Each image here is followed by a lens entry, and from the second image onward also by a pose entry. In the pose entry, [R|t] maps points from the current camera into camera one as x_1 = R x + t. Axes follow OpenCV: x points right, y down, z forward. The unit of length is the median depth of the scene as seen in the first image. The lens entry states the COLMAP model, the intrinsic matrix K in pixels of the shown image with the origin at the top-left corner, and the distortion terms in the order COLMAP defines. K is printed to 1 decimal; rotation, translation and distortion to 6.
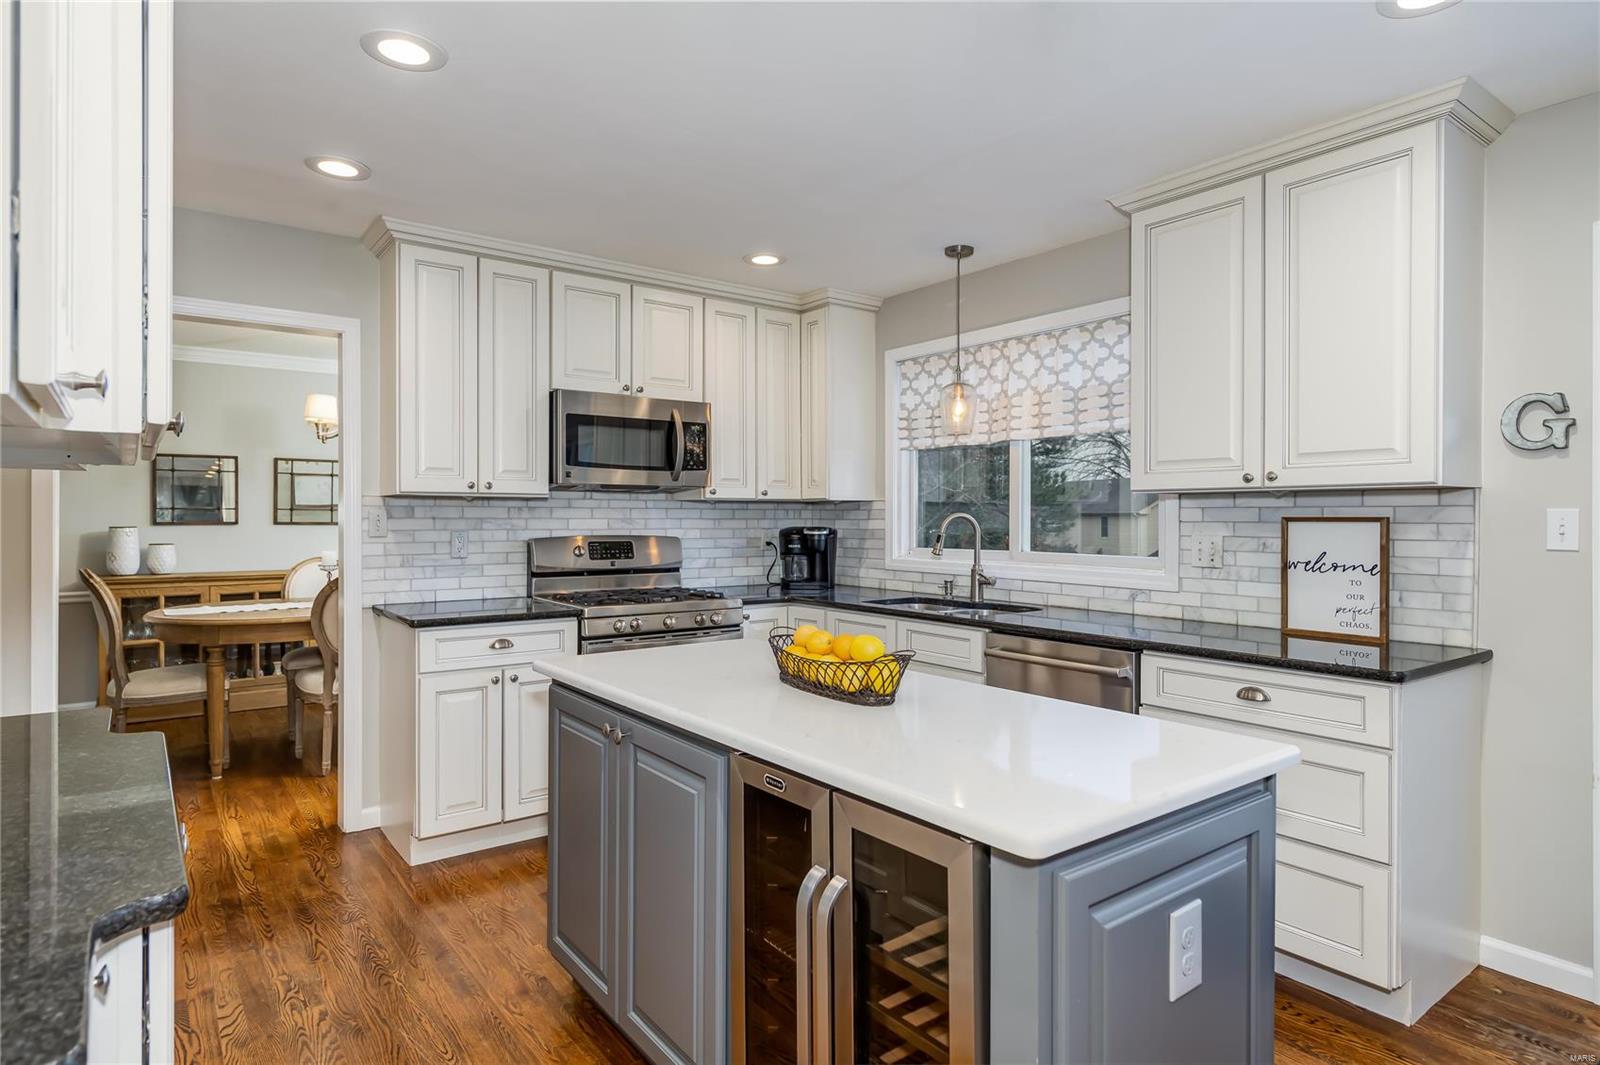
lens RADIAL K [[896.6, 0, 799.1], [0, 896.6, 525.3], [0, 0, 1]] dist [0.005706, -0.000105]
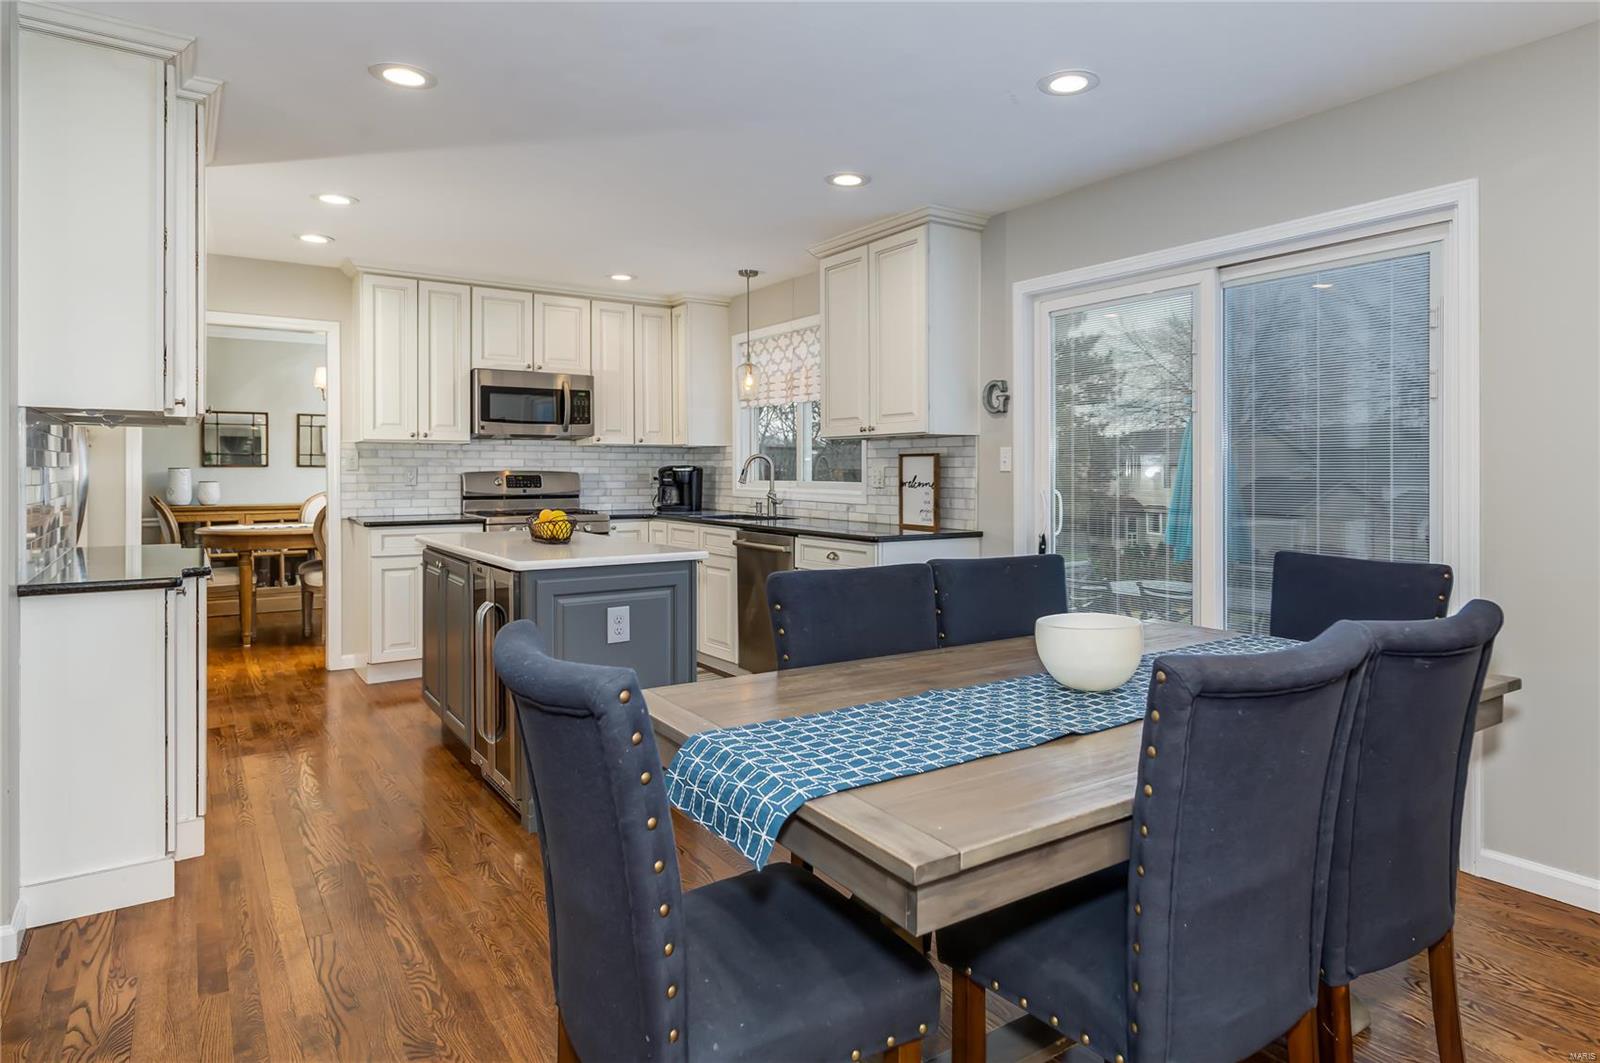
lens RADIAL K [[896.6, 0, 817.9], [0, 896.6, 475.9], [0, 0, 1]] dist [0.005706, -0.000105]
pose [[0.999730, -0.000748, -0.023219, 0.295017], [0.000755, 1.000000, 0.000310, 0.019977], [0.023219, -0.000328, 0.999730, -0.407333]]
